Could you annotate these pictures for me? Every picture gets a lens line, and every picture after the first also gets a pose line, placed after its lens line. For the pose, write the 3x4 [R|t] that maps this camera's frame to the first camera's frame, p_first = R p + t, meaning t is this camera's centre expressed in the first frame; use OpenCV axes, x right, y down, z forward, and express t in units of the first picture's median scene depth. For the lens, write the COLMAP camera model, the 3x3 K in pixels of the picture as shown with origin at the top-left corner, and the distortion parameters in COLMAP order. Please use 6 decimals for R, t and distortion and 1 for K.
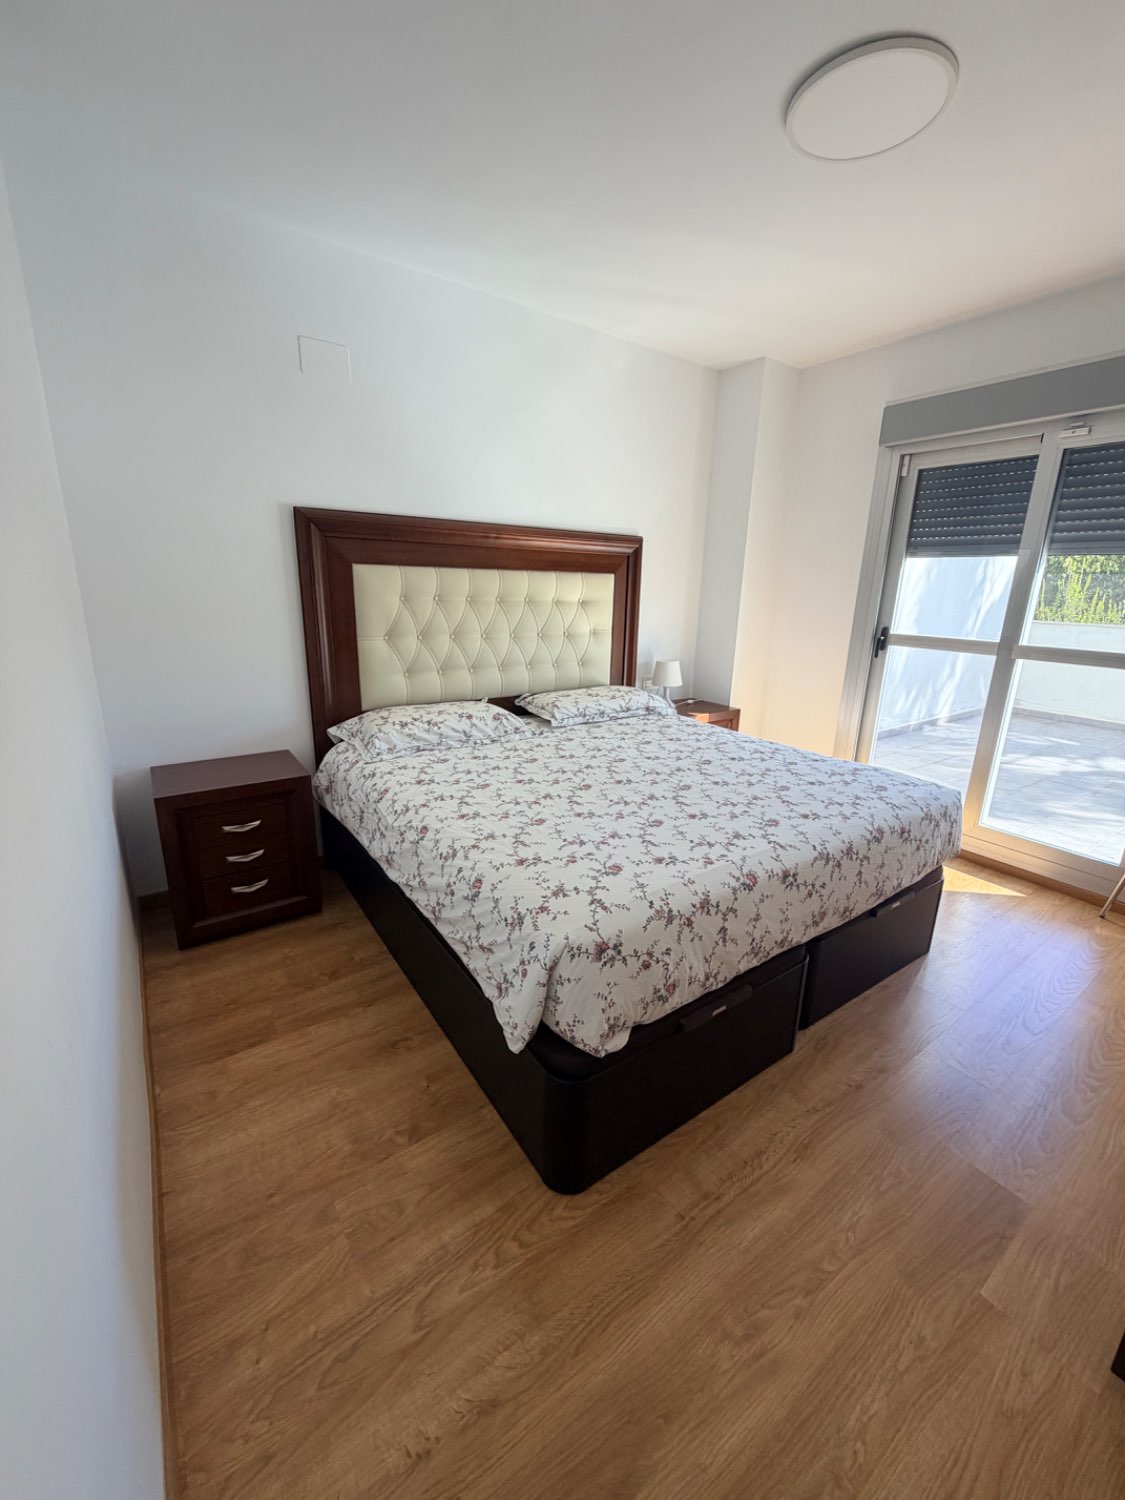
lens RADIAL K [[600.6, 0, 564.8], [0, 600.6, 743.1], [0, 0, 1]] dist [-0.001947, 0.000566]
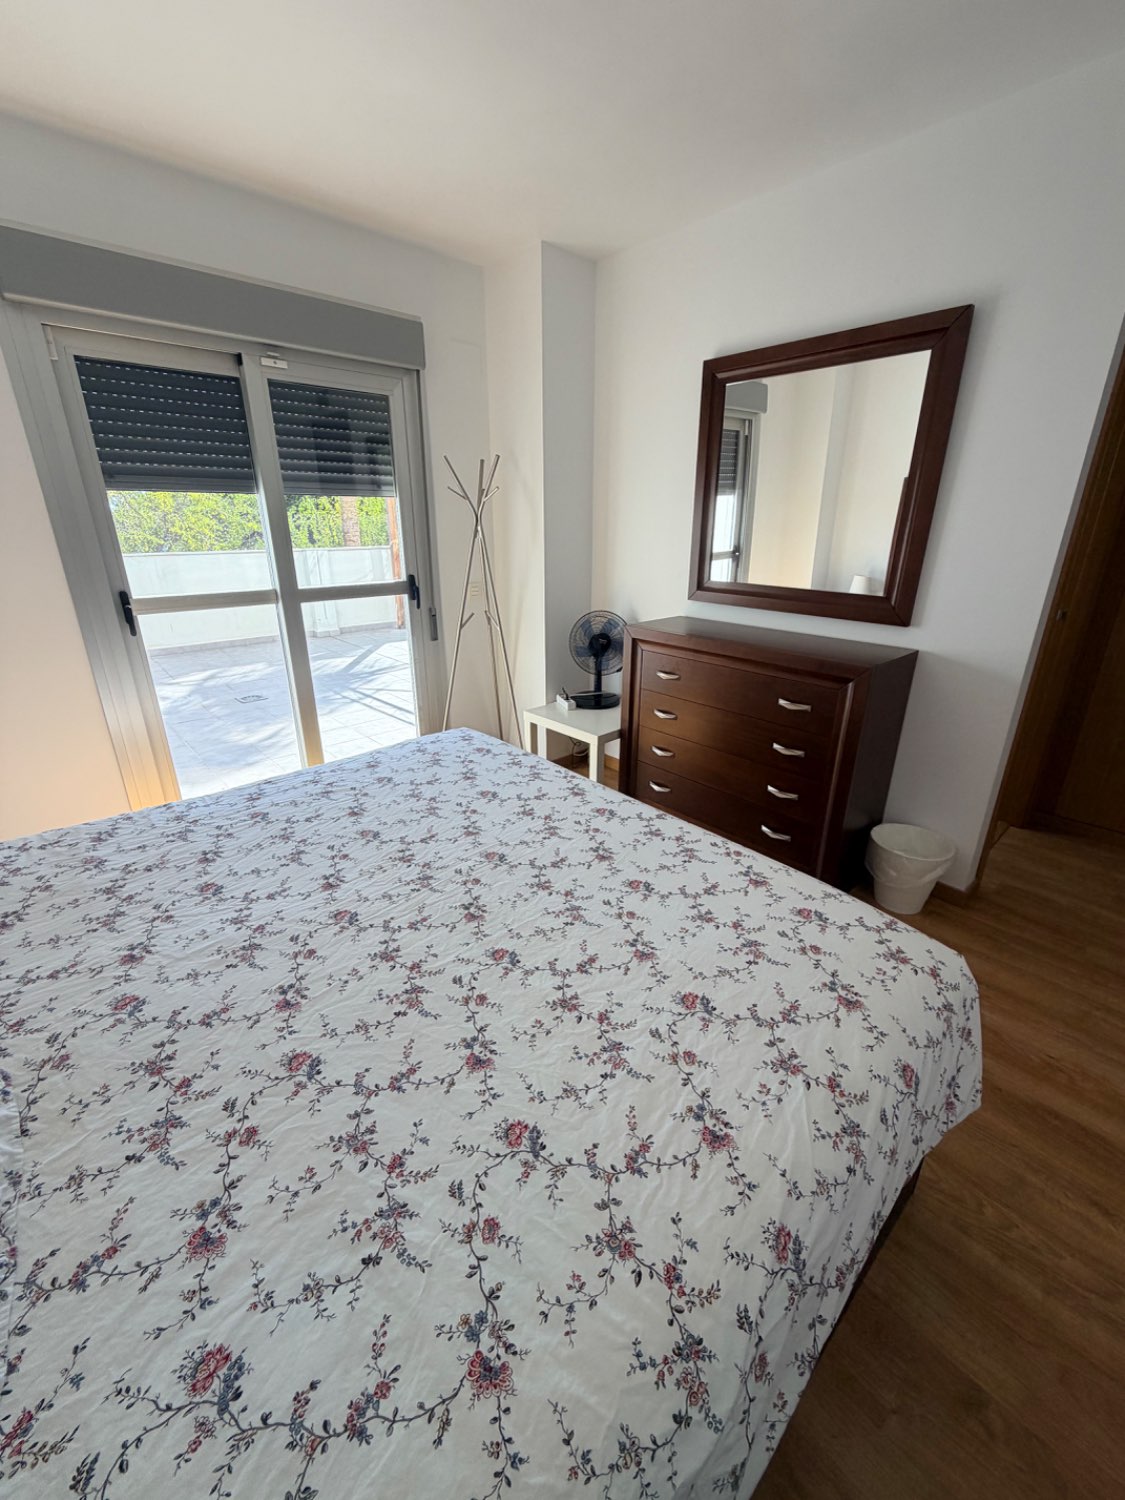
lens RADIAL K [[600.6, 0, 564.8], [0, 600.6, 743.1], [0, 0, 1]] dist [-0.001947, 0.000566]
pose [[-0.117248, -0.373895, 0.920030, -0.337247], [0.252594, 0.884725, 0.391738, -0.249542], [-0.960442, 0.278325, -0.009289, 0.769043]]
